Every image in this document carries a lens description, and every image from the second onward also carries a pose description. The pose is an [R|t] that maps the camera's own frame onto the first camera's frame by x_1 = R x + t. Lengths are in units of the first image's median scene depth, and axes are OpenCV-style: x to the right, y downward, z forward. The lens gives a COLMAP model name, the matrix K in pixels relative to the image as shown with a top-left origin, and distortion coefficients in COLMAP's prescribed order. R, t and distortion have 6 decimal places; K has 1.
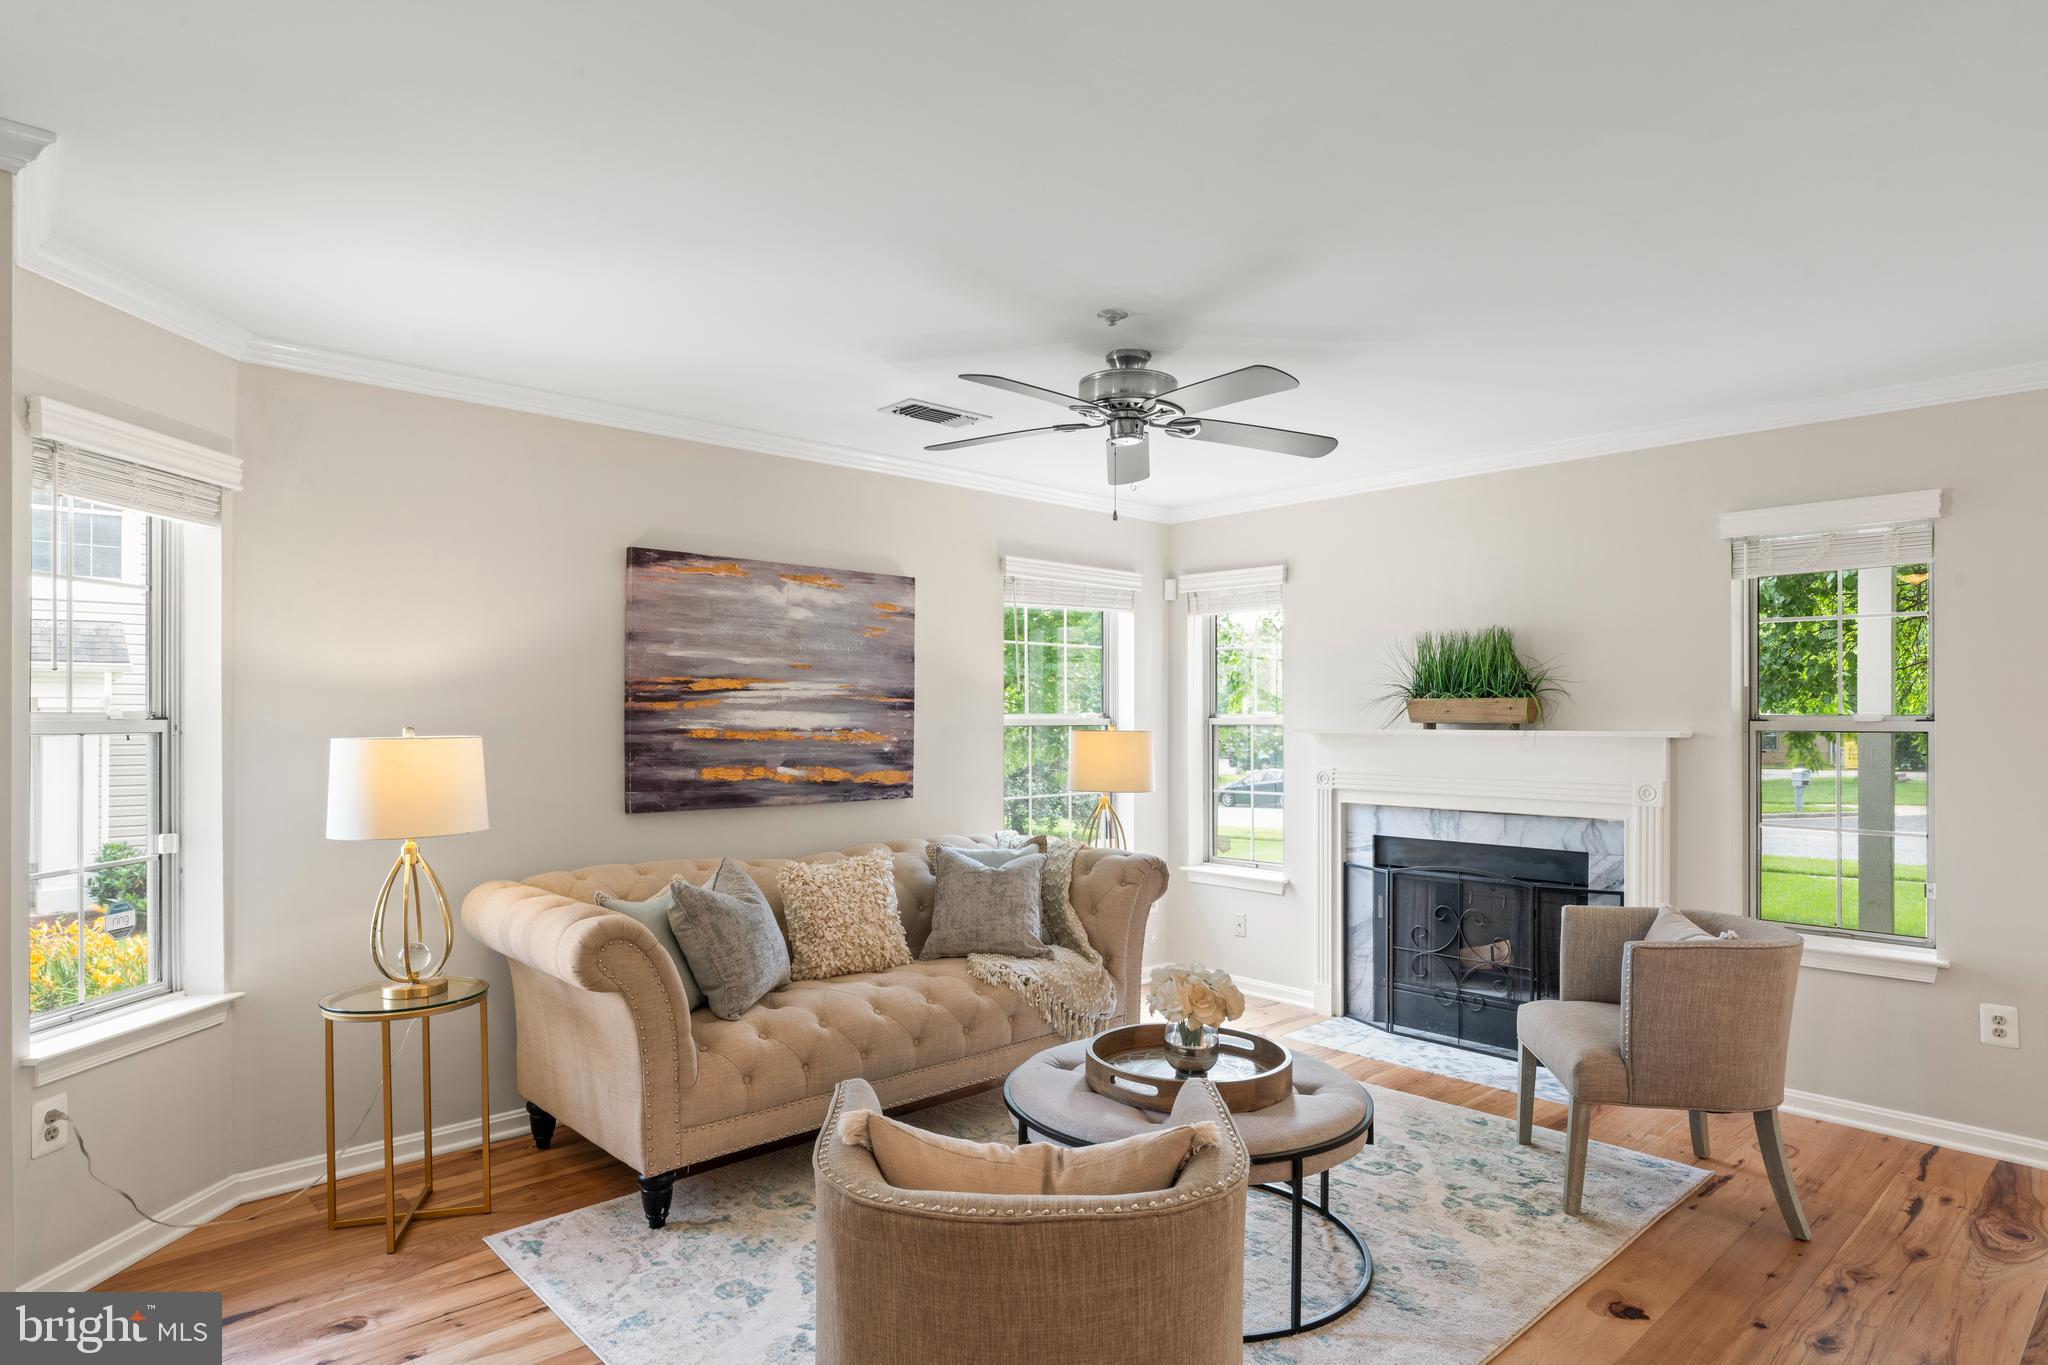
lens RADIAL K [[1145.7, 0, 1024.3], [0, 1145.7, 718.0], [0, 0, 1]] dist [-0.005589, -0.000187]
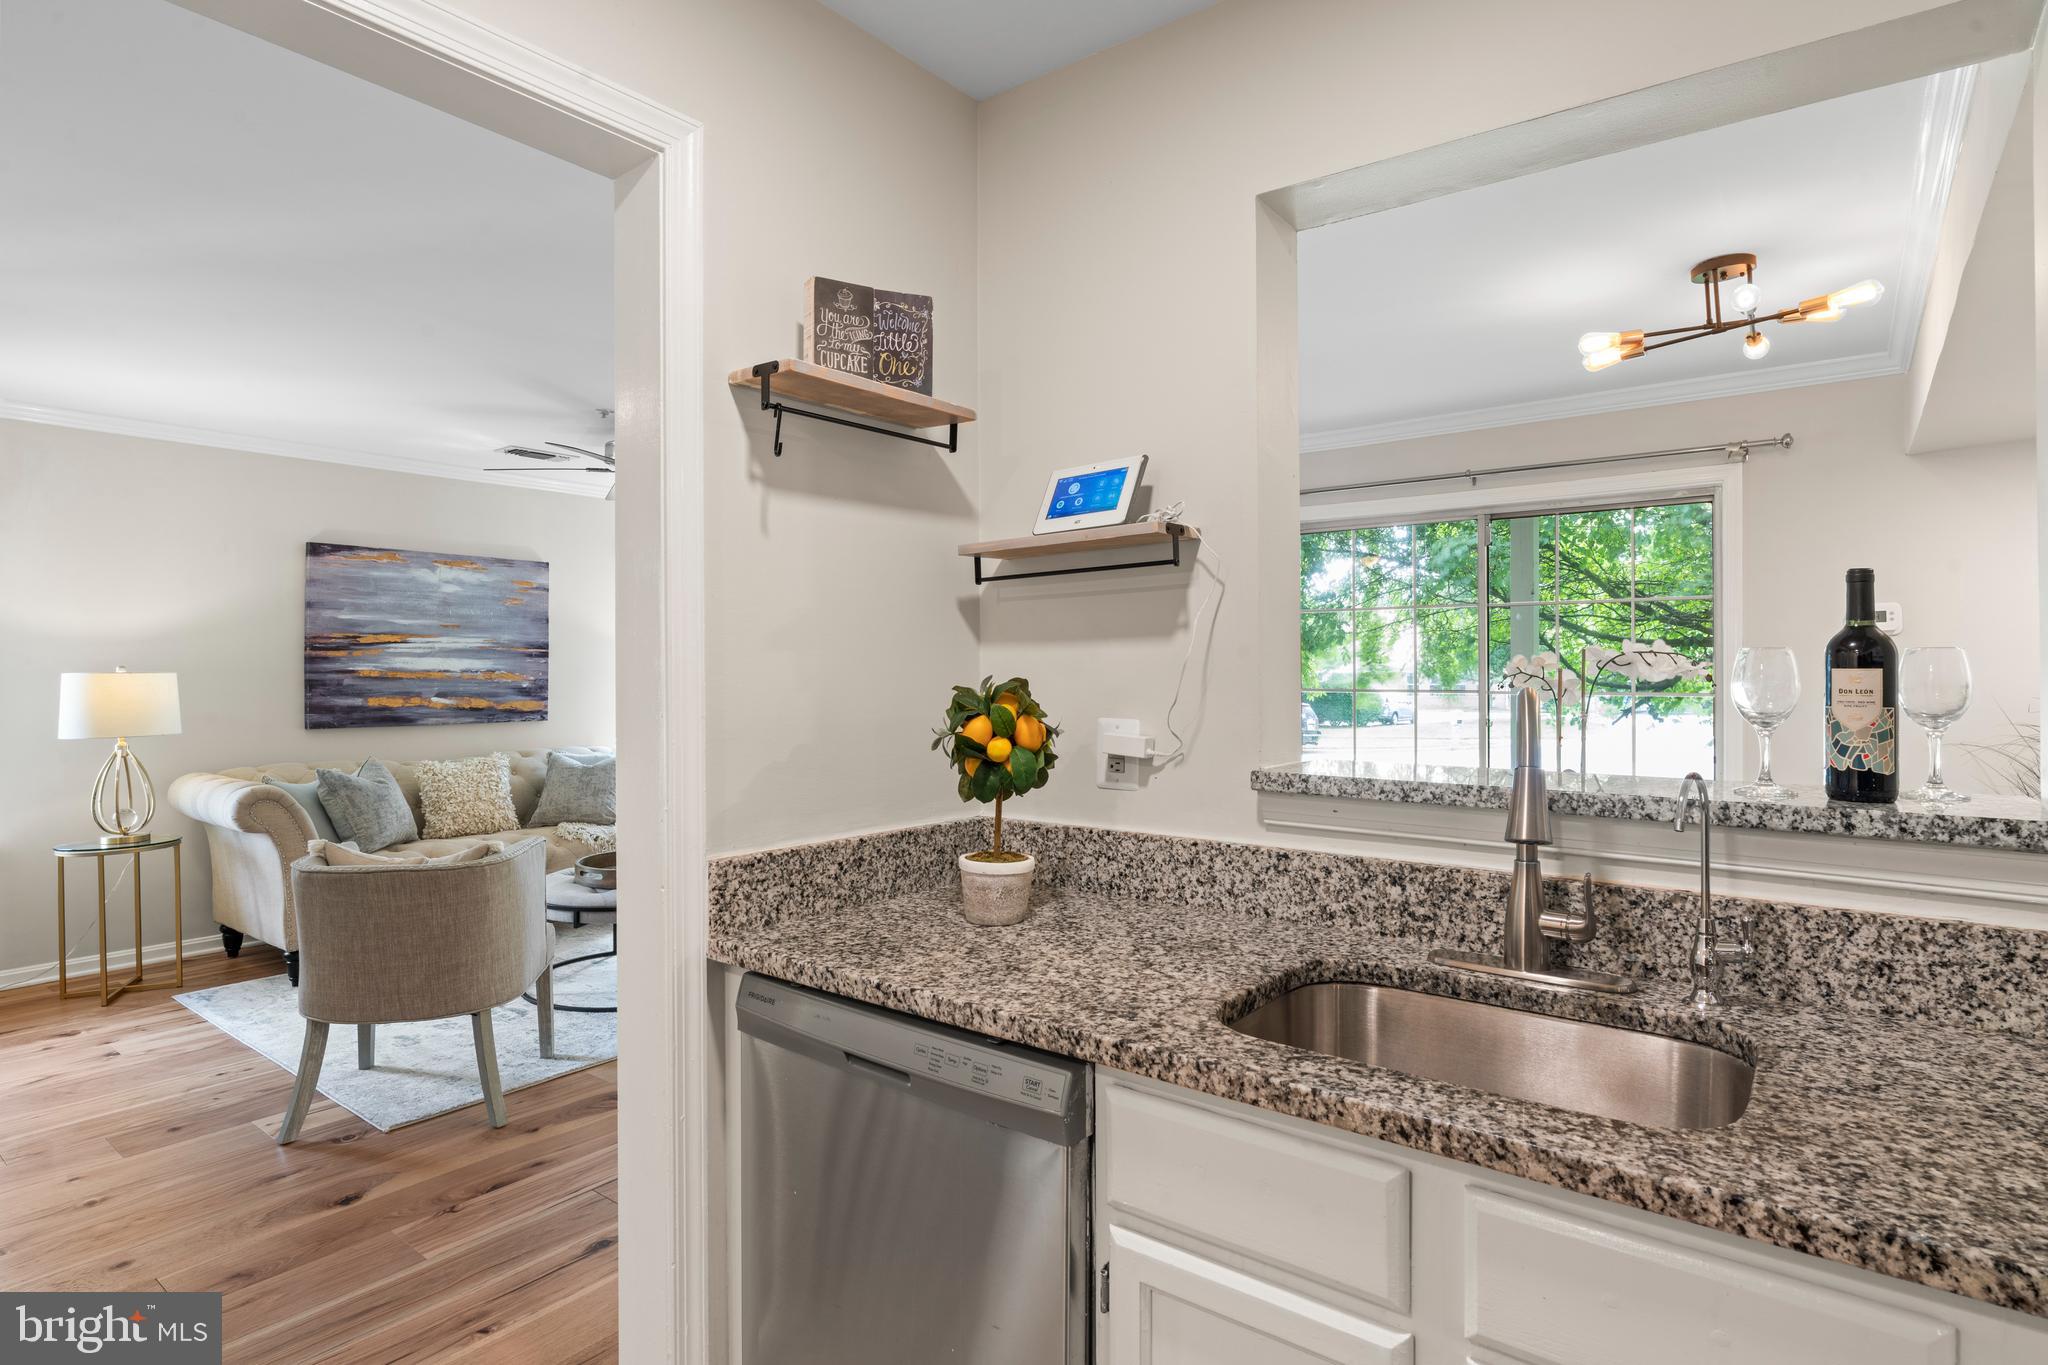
lens RADIAL K [[1067.5, 0, 1021.1], [0, 1067.5, 667.9], [0, 0, 1]] dist [-0.005812, 0.001094]
pose [[0.987679, -0.002273, 0.156477, 0.317808], [0.002913, 0.999988, -0.003863, 0.014669], [-0.156466, 0.004271, 0.987674, -0.438642]]
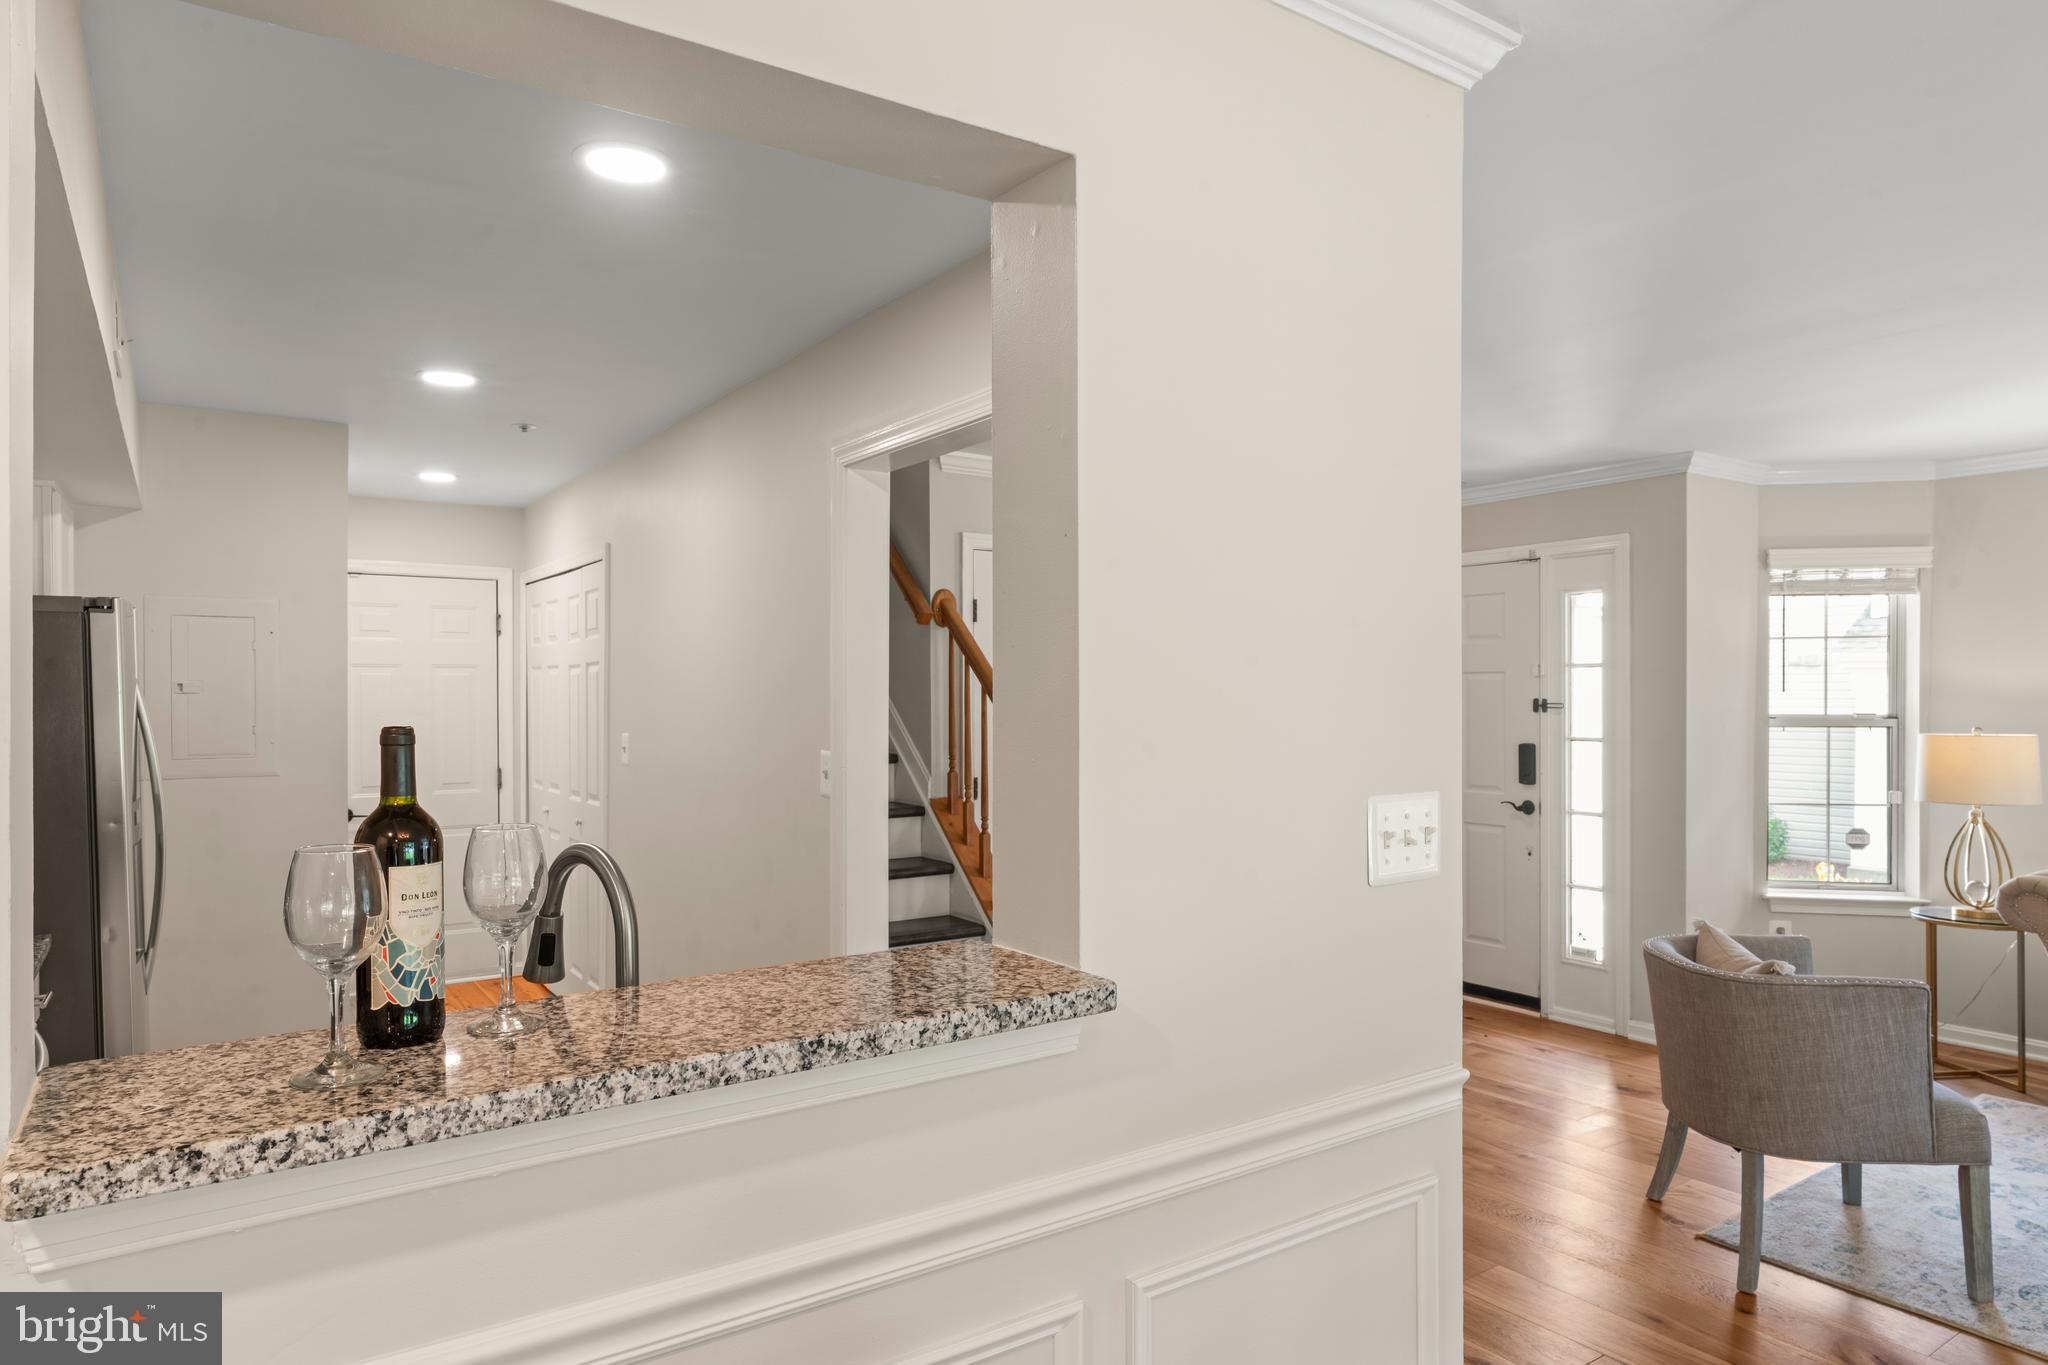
lens RADIAL K [[1233.5, 0, 1029.3], [0, 1233.5, 701.3], [0, 0, 1]] dist [-0.004339, 0.000945]
pose [[-0.145750, 0.004092, -0.989313, 0.865542], [0.000685, 0.999992, 0.004035, -0.023756], [0.989321, -0.000090, -0.145752, 0.046859]]
